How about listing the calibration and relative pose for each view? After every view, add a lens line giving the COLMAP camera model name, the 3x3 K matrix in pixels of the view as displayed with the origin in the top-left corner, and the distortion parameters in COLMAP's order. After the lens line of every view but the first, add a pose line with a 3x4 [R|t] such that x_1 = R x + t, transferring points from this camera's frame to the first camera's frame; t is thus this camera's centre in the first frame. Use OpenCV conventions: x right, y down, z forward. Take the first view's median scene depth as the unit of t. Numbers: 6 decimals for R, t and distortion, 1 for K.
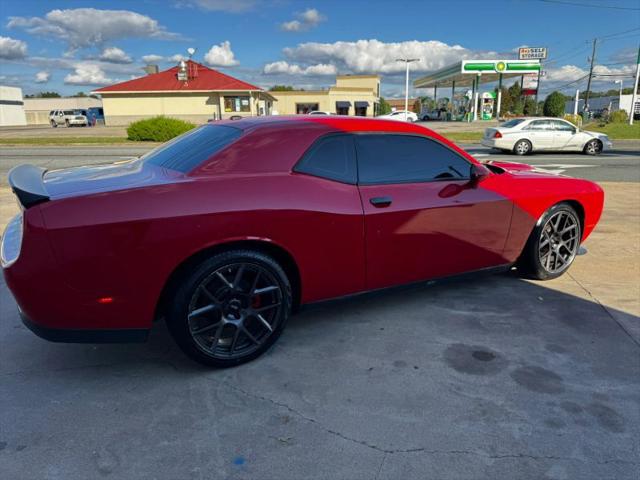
lens RADIAL K [[453.3, 0, 323.6], [0, 453.3, 242.1], [0, 0, 1]] dist [0.040962, -0.052668]
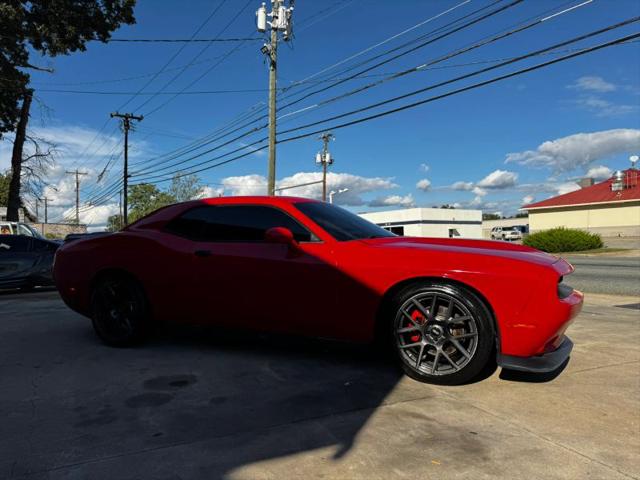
lens RADIAL K [[453.3, 0, 317.2], [0, 453.3, 250.6], [0, 0, 1]] dist [0.040962, -0.052668]
pose [[0.572564, 0.007956, -0.819821, 0.094586], [-0.197603, 0.971813, -0.128575, 0.000225], [0.795690, 0.235617, 0.557998, 0.035521]]
